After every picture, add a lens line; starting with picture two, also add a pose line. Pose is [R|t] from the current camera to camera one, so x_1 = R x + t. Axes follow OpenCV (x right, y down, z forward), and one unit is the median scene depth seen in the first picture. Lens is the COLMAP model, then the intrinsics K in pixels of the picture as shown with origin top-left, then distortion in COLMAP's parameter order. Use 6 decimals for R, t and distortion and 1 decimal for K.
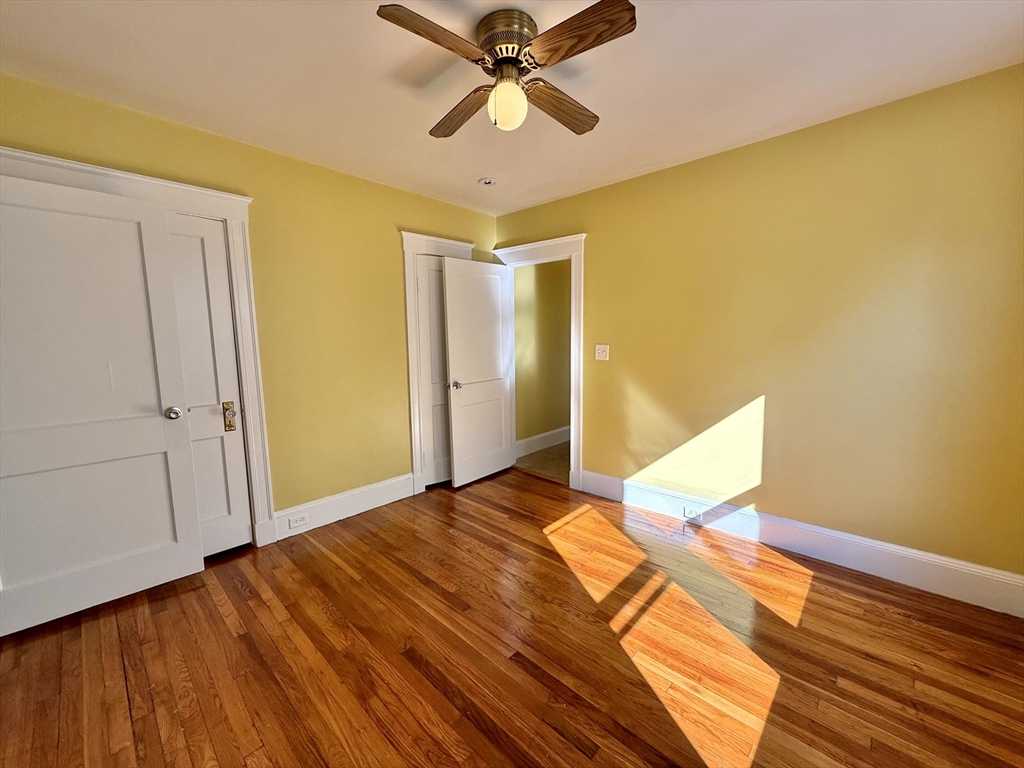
lens RADIAL K [[409.6, 0, 512.2], [0, 409.6, 385.4], [0, 0, 1]] dist [-0.001071, 0.000162]
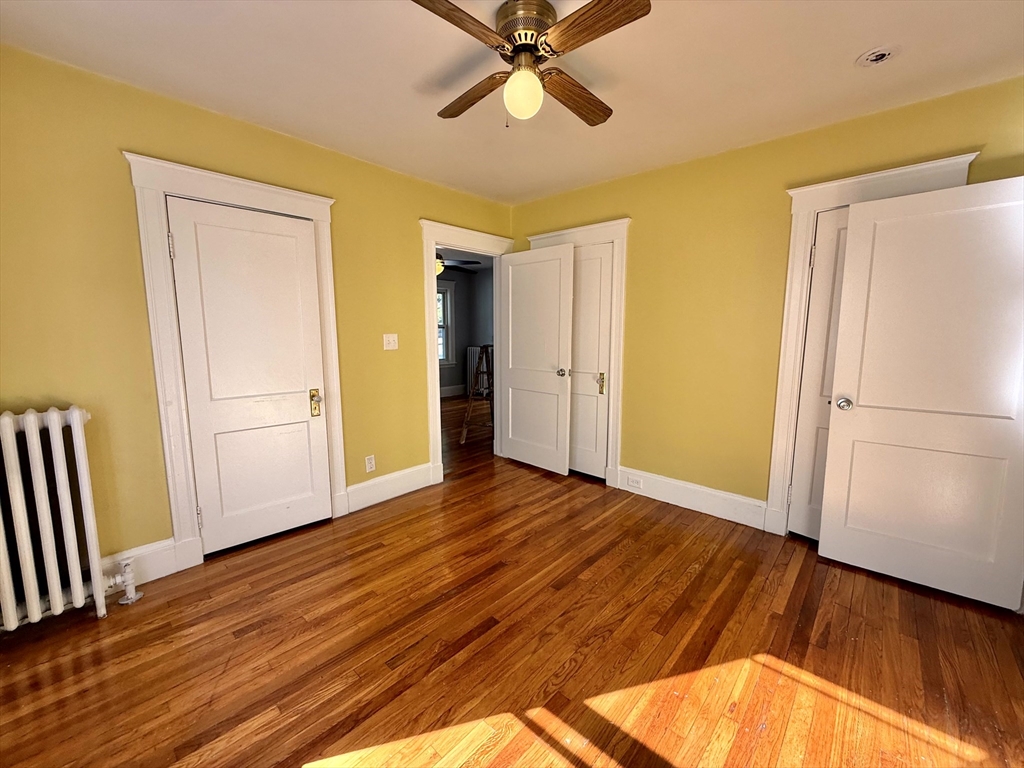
lens RADIAL K [[403.0, 0, 509.1], [0, 403.0, 379.4], [0, 0, 1]] dist [-0.000828, -0.000013]
pose [[0.015349, 0.130285, -0.991358, 0.713143], [-0.129297, 0.983409, 0.127239, -0.079021], [0.991487, 0.126226, 0.031940, 0.669292]]
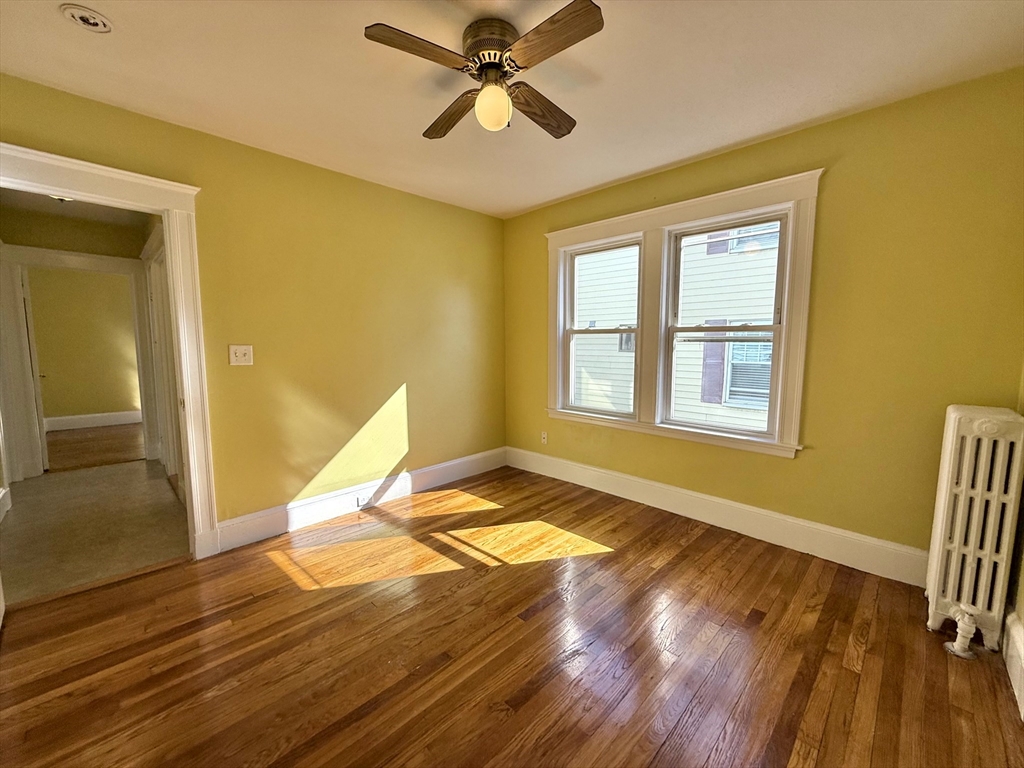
lens RADIAL K [[412.6, 0, 504.6], [0, 412.6, 388.7], [0, 0, 1]] dist [0.008151, -0.000179]
pose [[0.033940, -0.093667, 0.995025, -0.756745], [0.126092, 0.988044, 0.088709, -0.037439], [-0.991438, 0.122454, 0.045344, 0.668099]]
